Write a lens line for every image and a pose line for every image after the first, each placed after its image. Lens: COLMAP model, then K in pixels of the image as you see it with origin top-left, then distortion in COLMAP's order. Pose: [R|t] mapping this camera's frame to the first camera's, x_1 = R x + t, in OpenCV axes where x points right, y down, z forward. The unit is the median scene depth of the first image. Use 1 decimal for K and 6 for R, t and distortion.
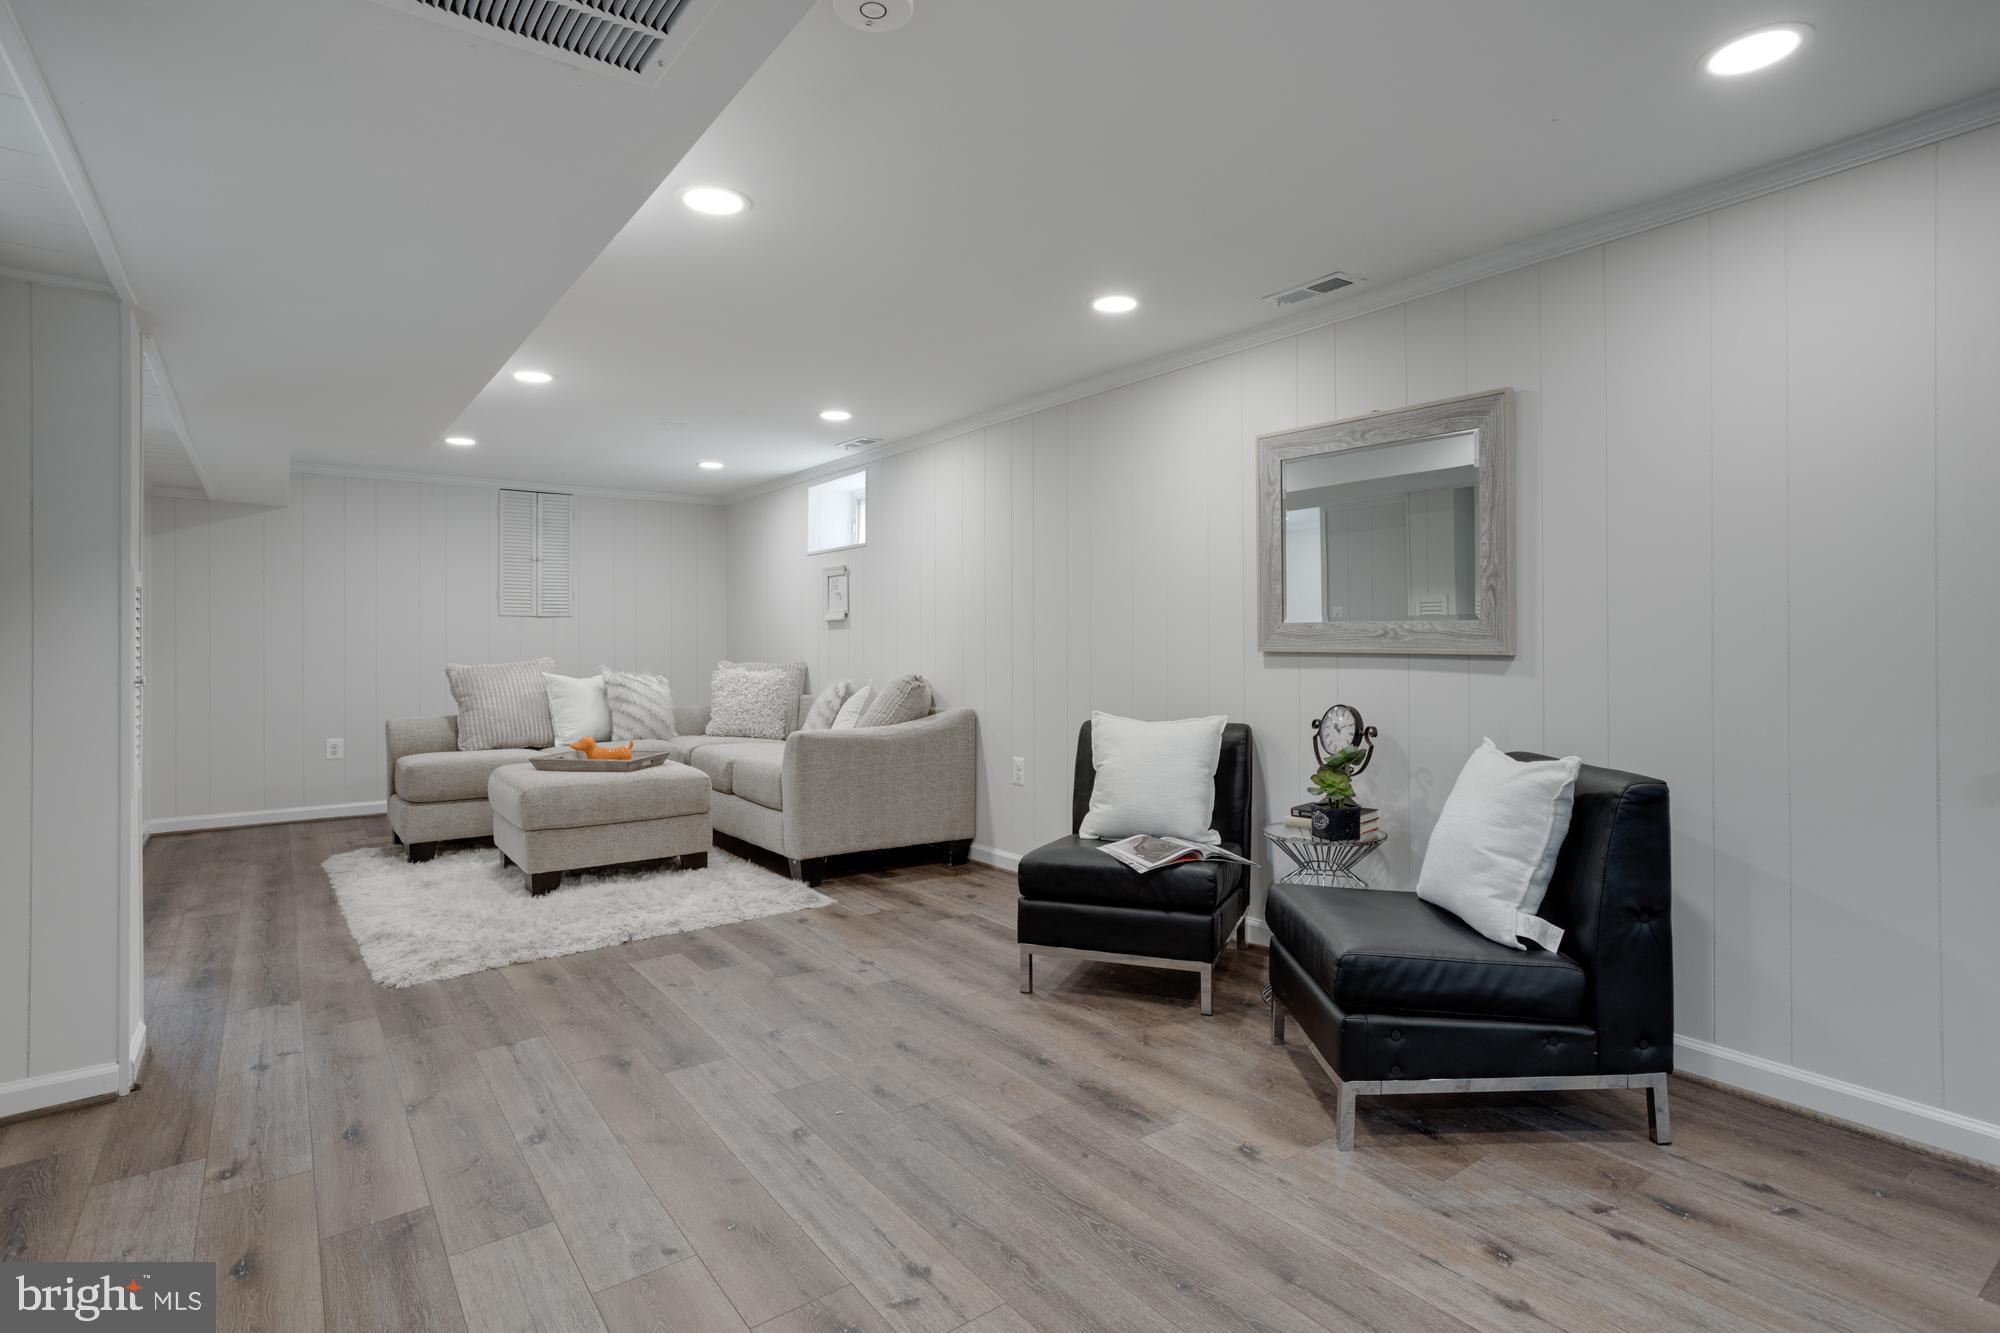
lens RADIAL K [[1031.7, 0, 975.1], [0, 1031.7, 612.7], [0, 0, 1]] dist [-0.025579, 0.031750]
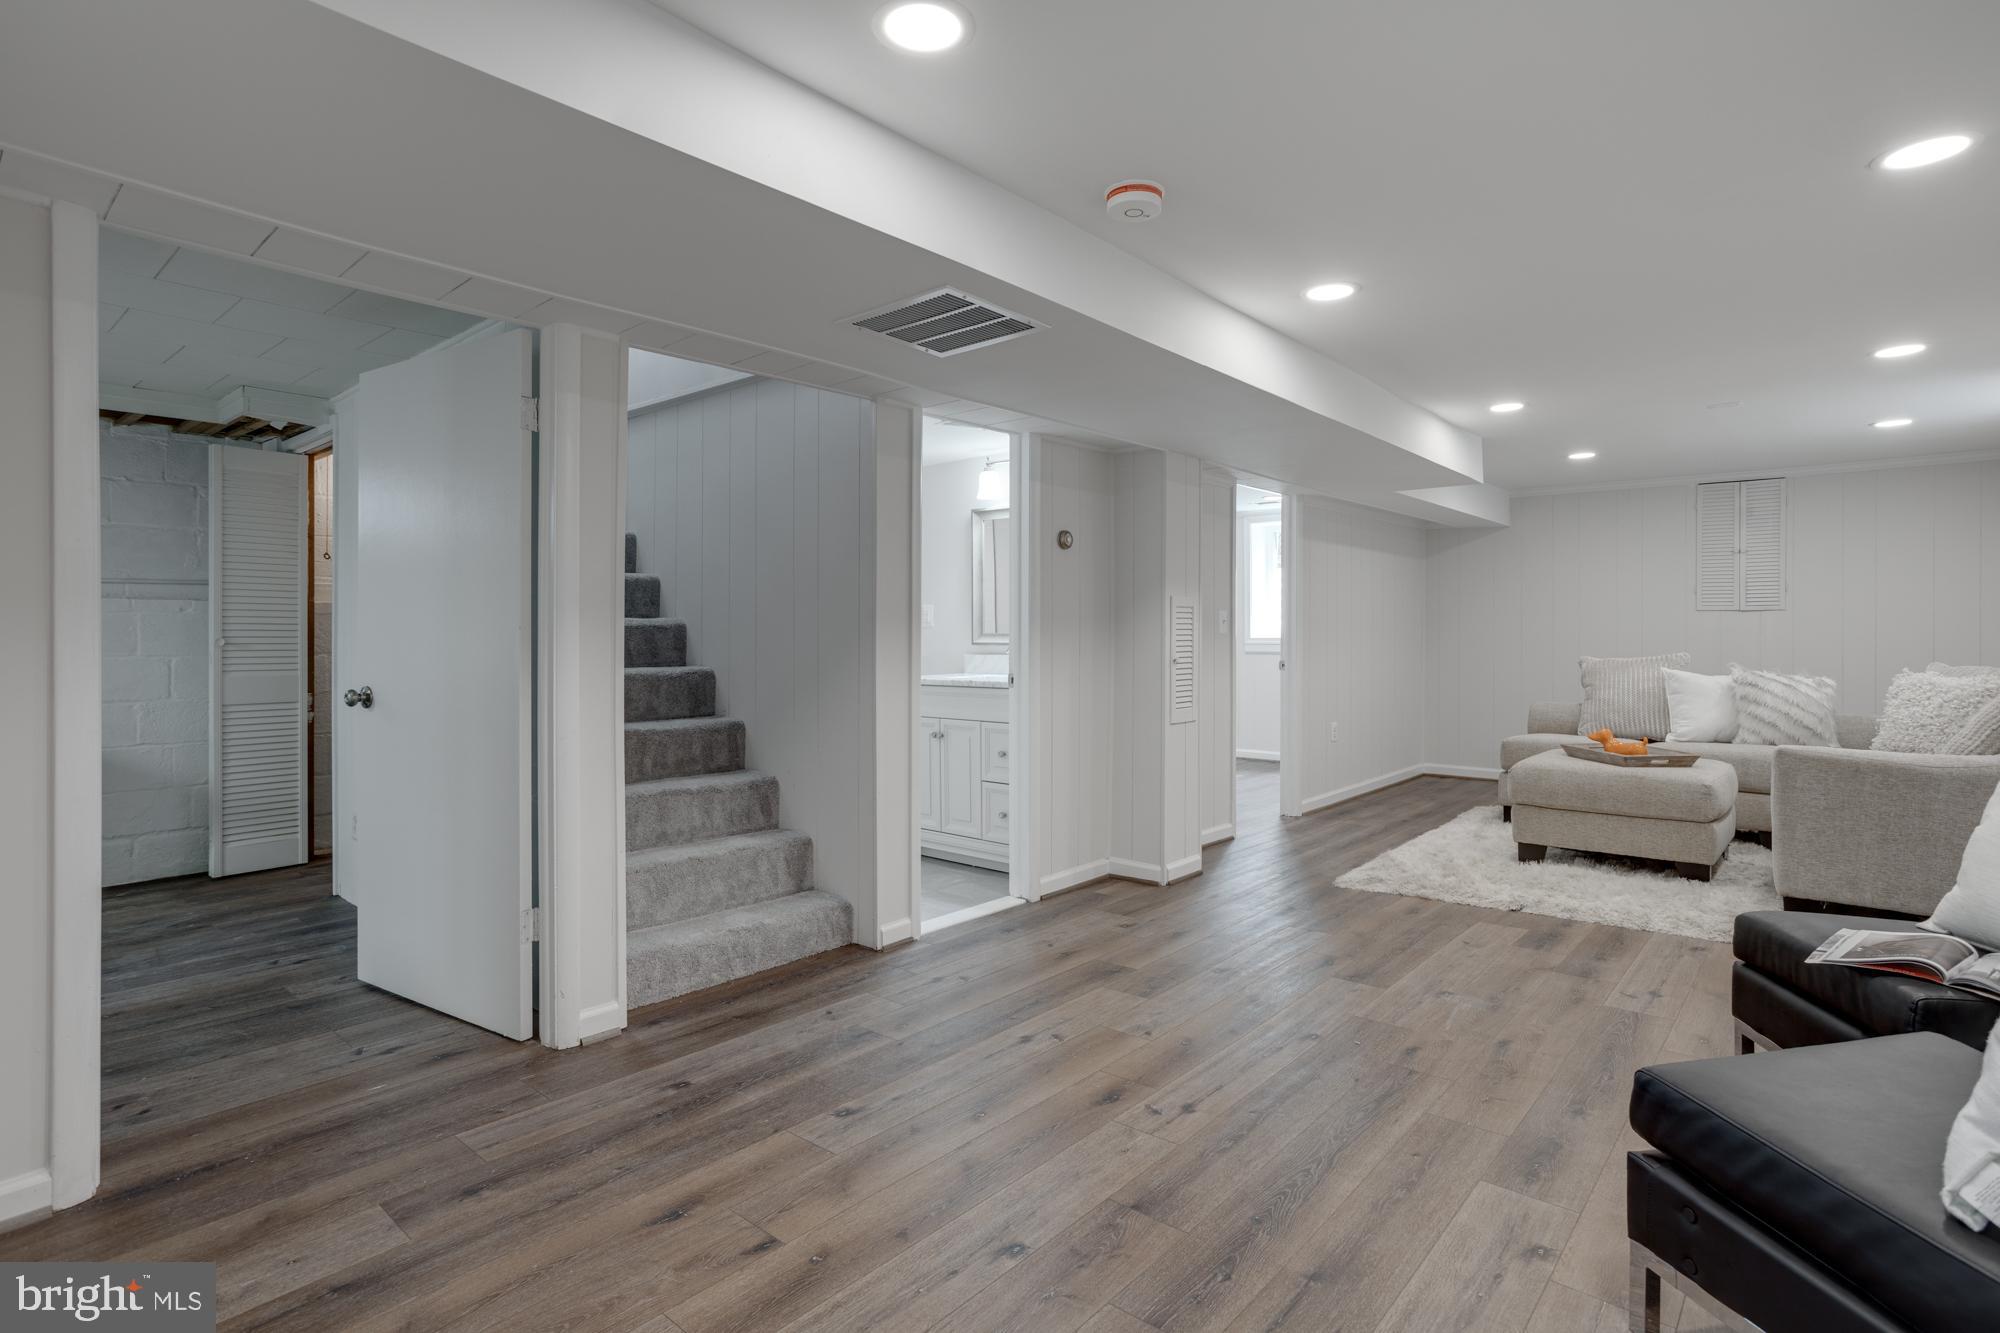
lens RADIAL K [[983.8, 0, 1006.4], [0, 983.8, 637.2], [0, 0, 1]] dist [-0.060320, 0.036484]
pose [[0.232128, 0.008735, -0.972646, 0.469279], [0.024175, 0.999599, 0.014746, -0.001710], [0.972385, -0.026936, 0.231824, 0.202505]]
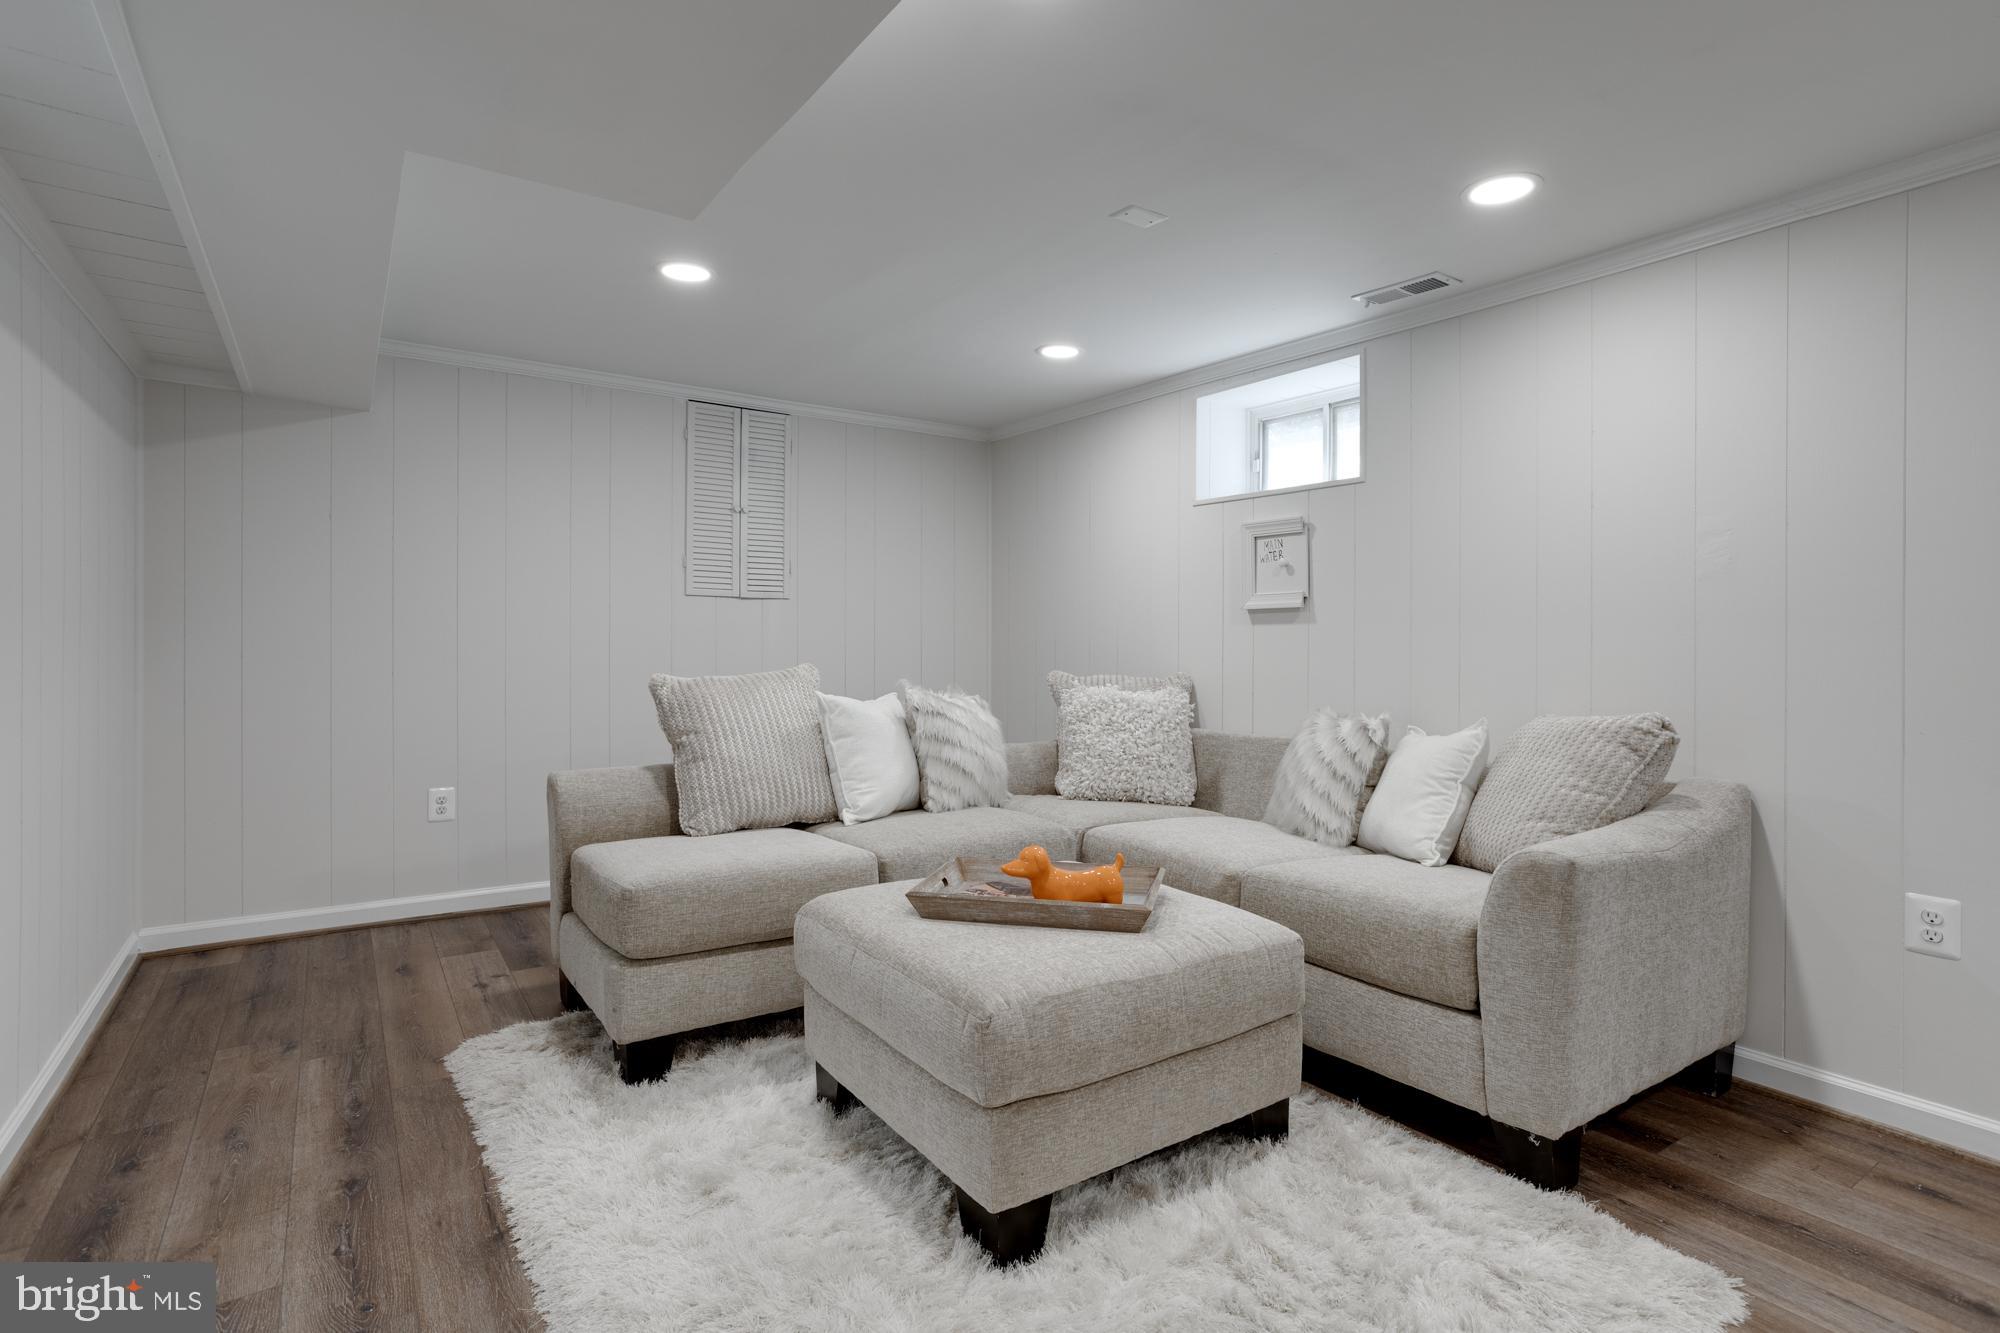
lens RADIAL K [[983.8, 0, 1006.4], [0, 983.8, 637.2], [0, 0, 1]] dist [-0.060320, 0.036484]
pose [[0.999830, 0.016738, 0.007701, -0.426745], [-0.016898, 0.999632, 0.021227, 0.020428], [-0.007343, -0.021353, 0.999745, 0.613544]]
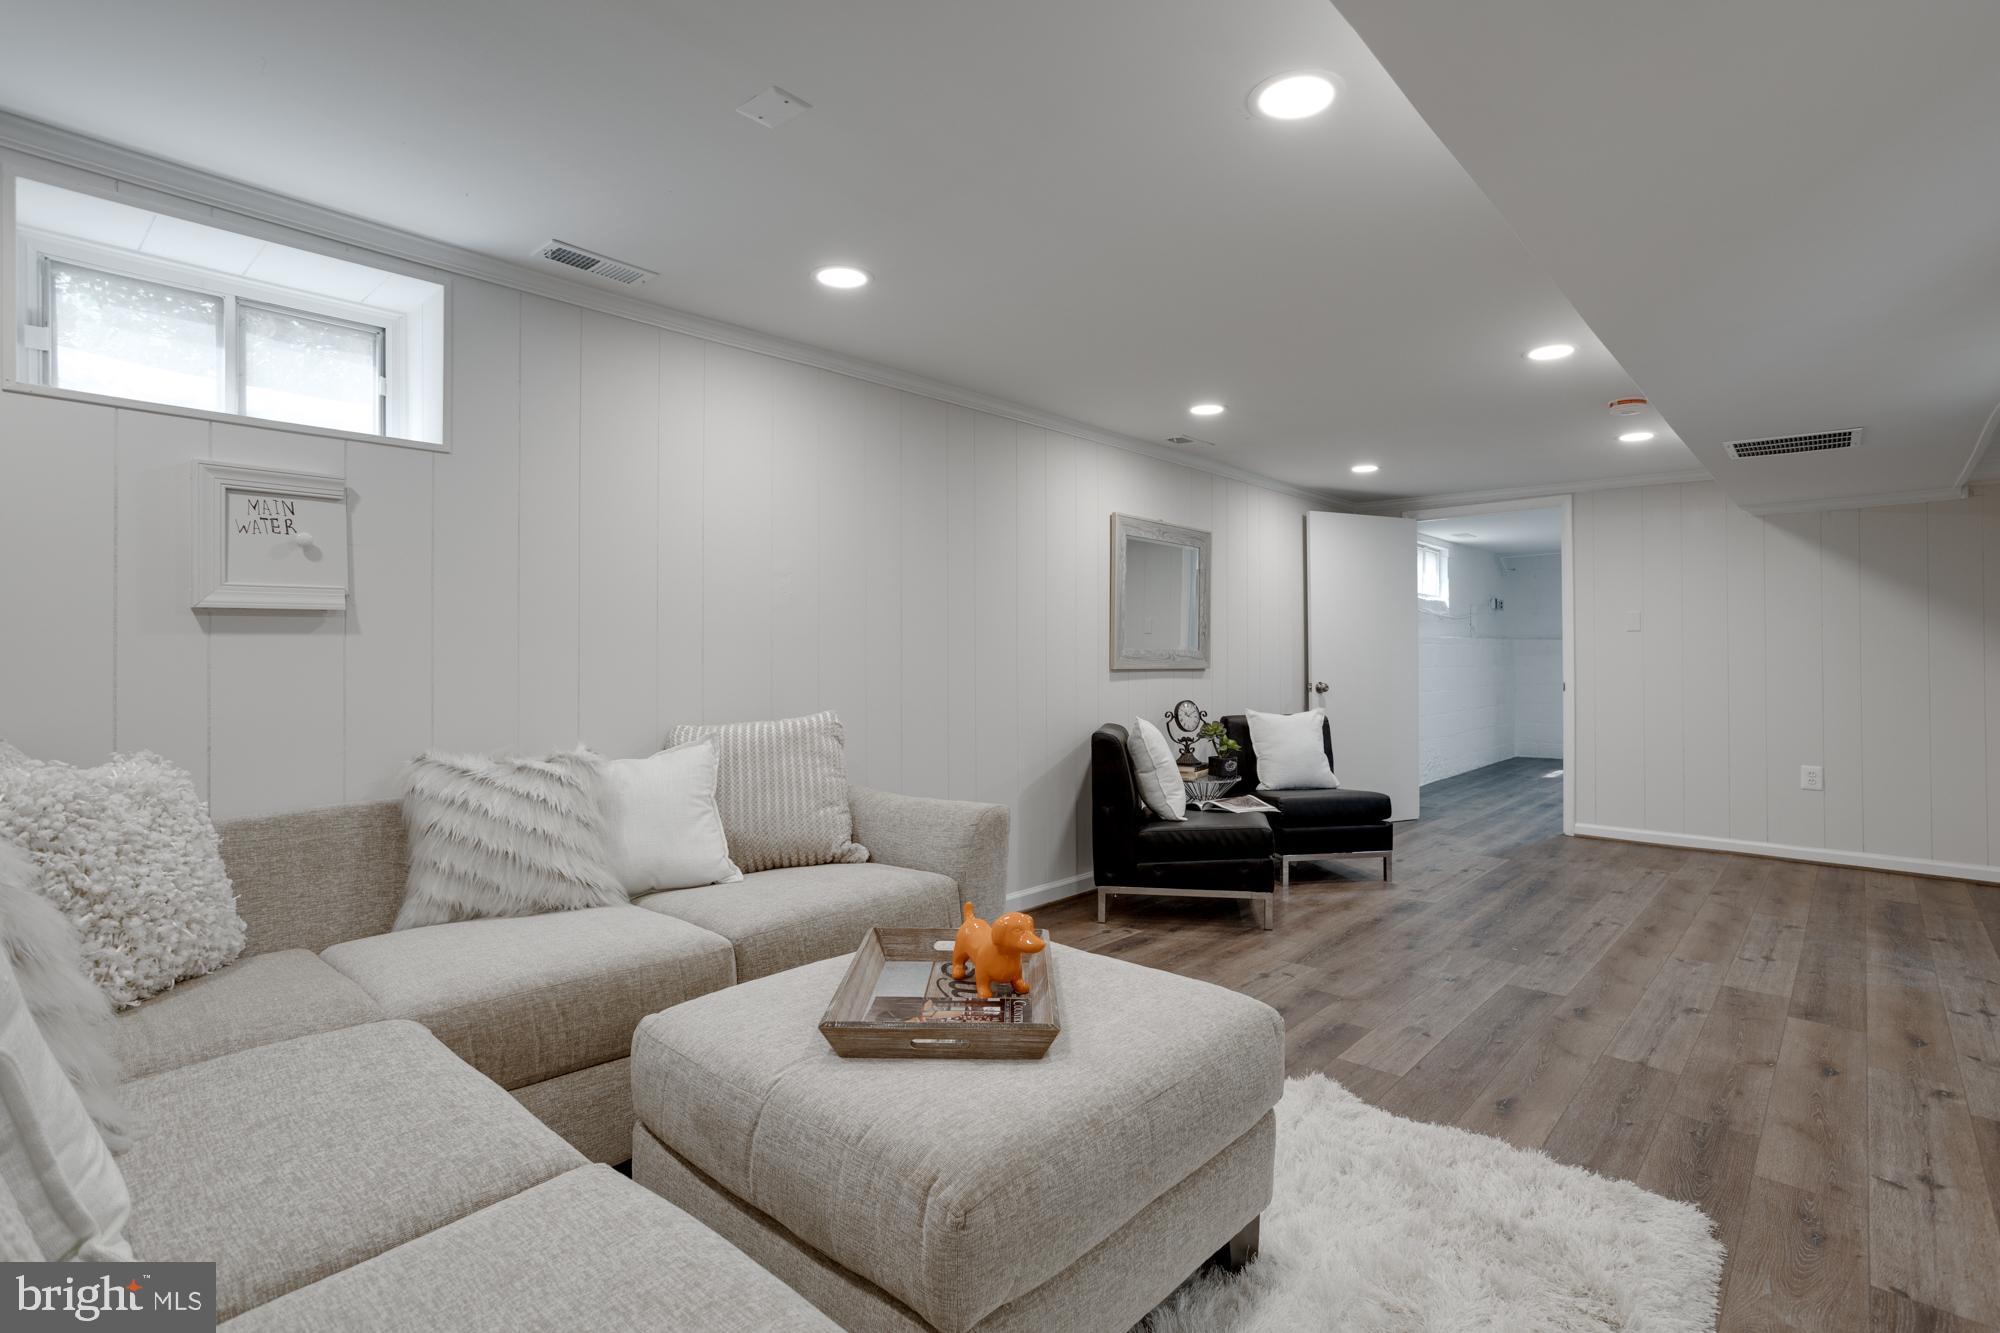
lens RADIAL K [[971.3, 0, 1039.2], [0, 971.3, 635.8], [0, 0, 1]] dist [-0.043285, 0.024138]
pose [[-0.251852, 0.032177, 0.967231, -0.784045], [-0.016949, 0.999147, -0.037652, 0.036003], [-0.967617, -0.025876, -0.251092, 1.170114]]
